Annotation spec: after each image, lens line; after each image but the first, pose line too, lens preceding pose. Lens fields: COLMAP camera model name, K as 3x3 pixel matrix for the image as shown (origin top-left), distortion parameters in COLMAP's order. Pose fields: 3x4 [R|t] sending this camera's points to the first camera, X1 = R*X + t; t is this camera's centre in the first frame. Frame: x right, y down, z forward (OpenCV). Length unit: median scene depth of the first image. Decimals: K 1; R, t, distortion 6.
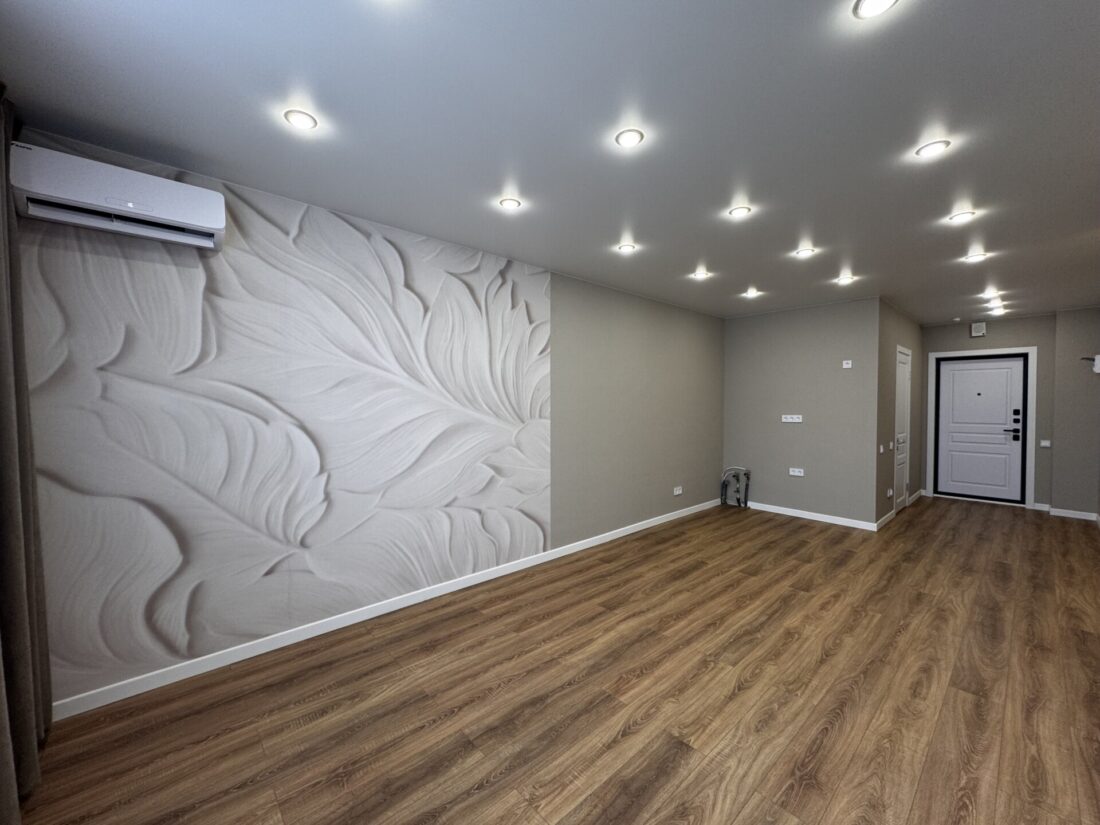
lens RADIAL K [[435.2, 0, 550.0], [0, 435.2, 412.5], [0, 0, 1]] dist [-0.002452, -0.000335]
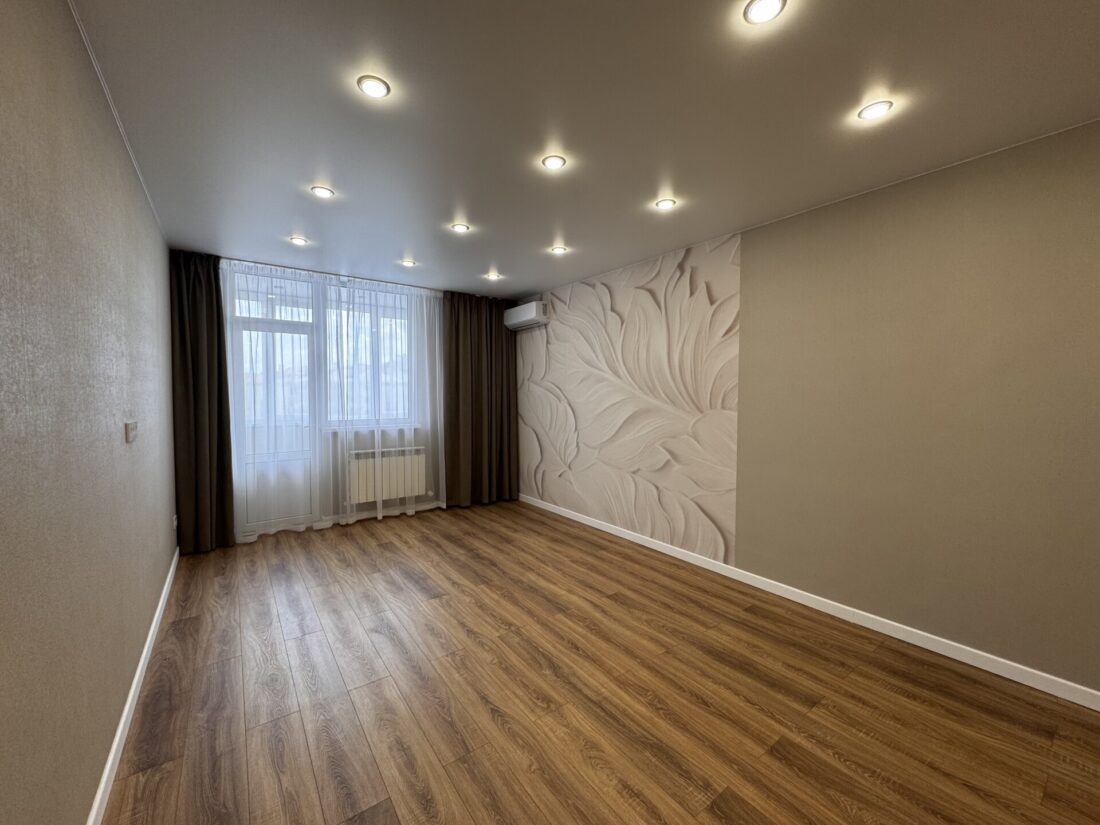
lens RADIAL K [[435.2, 0, 550.0], [0, 435.2, 412.5], [0, 0, 1]] dist [-0.002452, -0.000335]
pose [[-0.096633, 0.042583, -0.994409, 1.075187], [-0.025399, 0.998654, 0.045233, -0.013115], [0.994996, 0.029628, -0.095421, 0.900195]]
